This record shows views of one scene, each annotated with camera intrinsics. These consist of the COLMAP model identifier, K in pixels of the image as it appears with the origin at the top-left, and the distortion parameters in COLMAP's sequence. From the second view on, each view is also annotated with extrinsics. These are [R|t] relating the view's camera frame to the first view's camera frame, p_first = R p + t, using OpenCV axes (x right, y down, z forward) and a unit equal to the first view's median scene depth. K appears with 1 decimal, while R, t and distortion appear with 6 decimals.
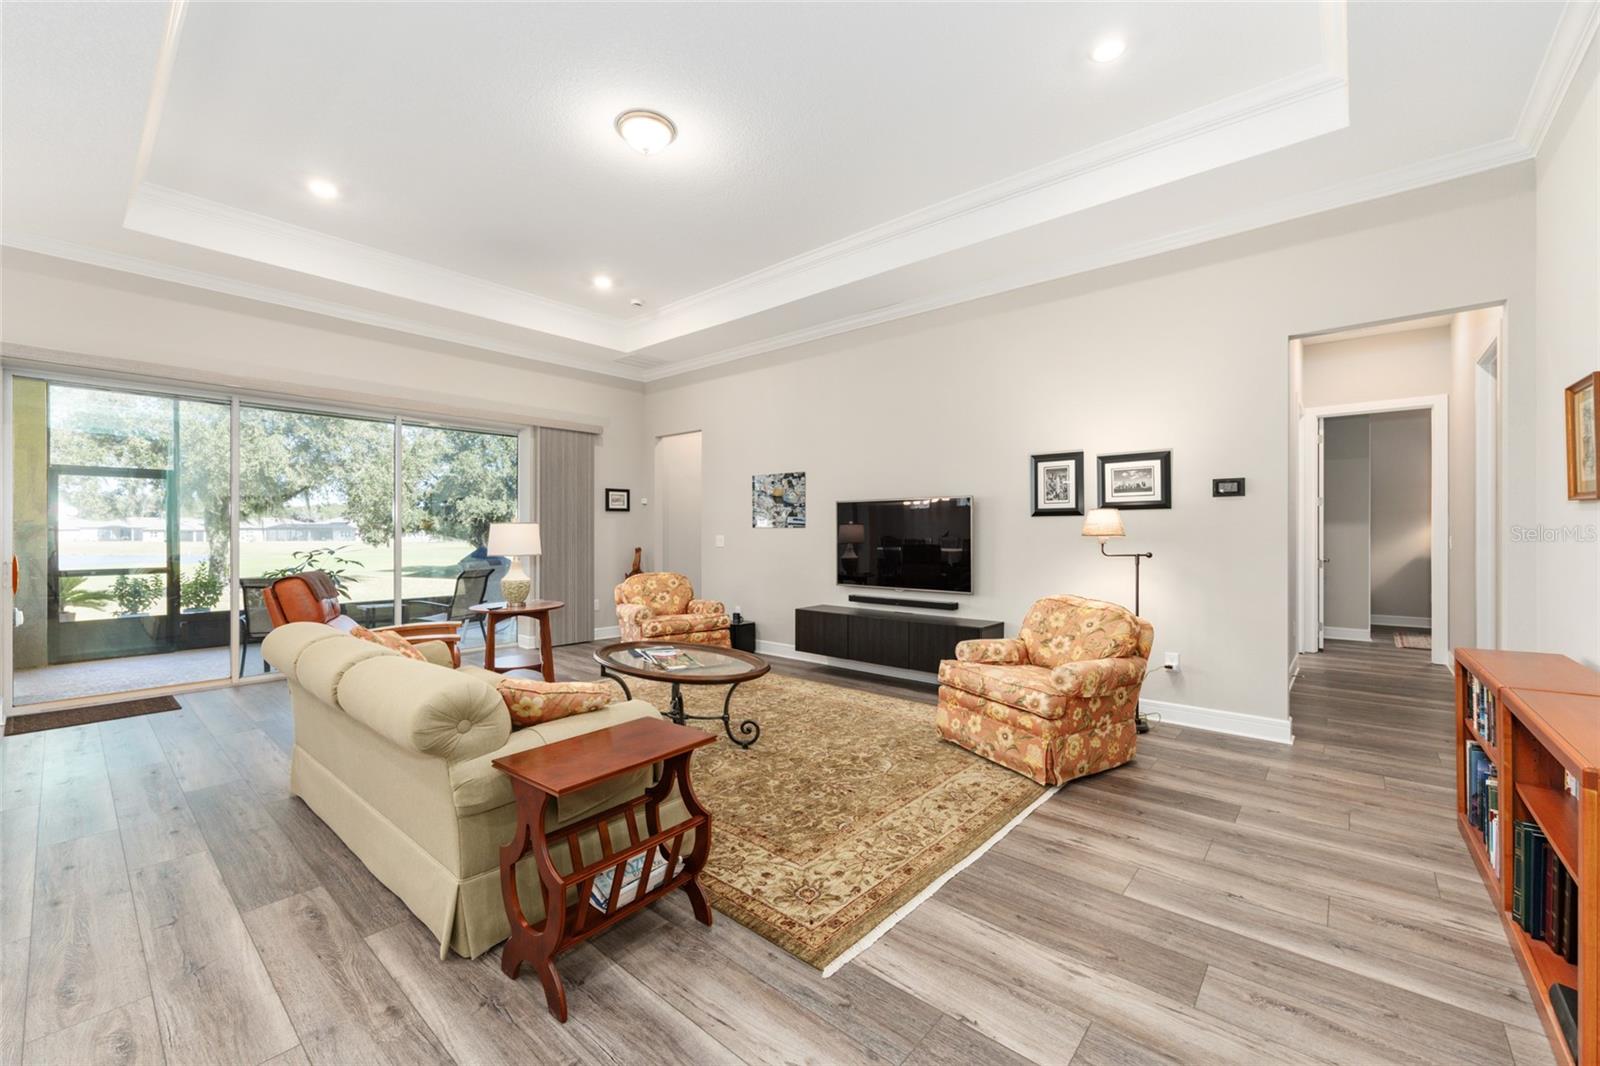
lens RADIAL K [[636.8, 0, 800.9], [0, 636.8, 526.8], [0, 0, 1]] dist [-0.003342, 0.000016]
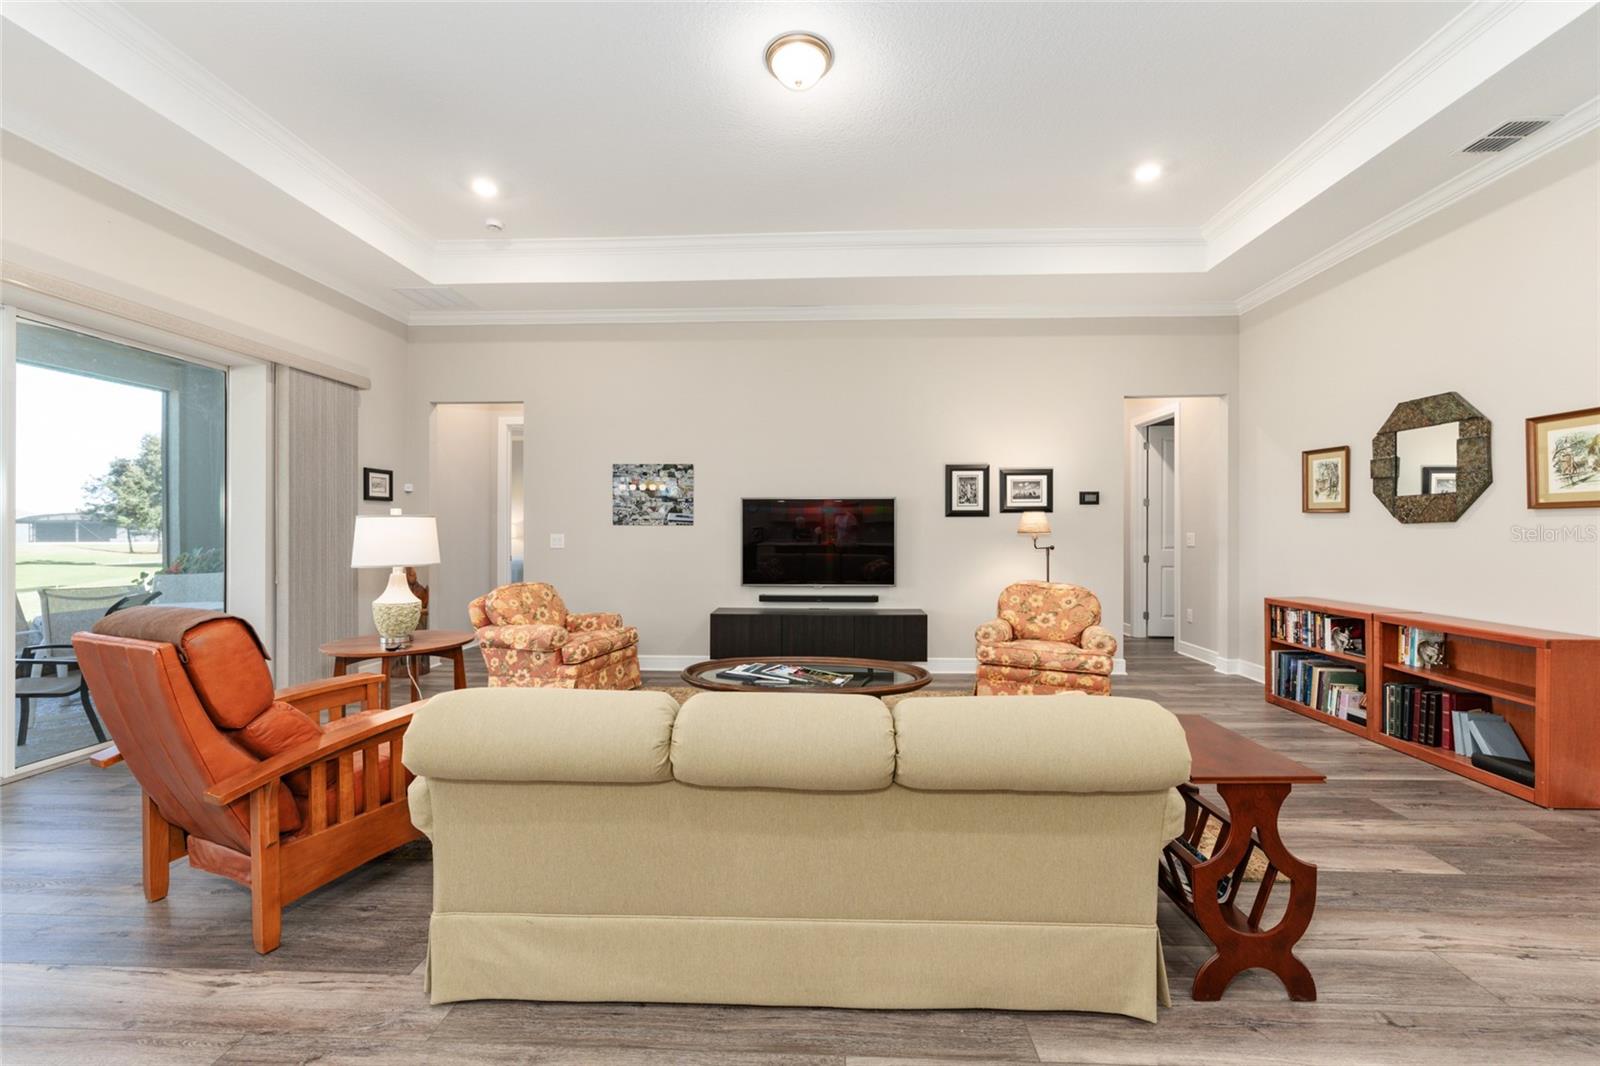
lens RADIAL K [[636.8, 0, 795.4], [0, 636.8, 532.8], [0, 0, 1]] dist [-0.003342, 0.000016]
pose [[0.786711, -0.001994, 0.617318, -0.497796], [-0.005268, 0.999937, 0.009944, 0.002602], [-0.617299, -0.011075, 0.786651, 0.213300]]
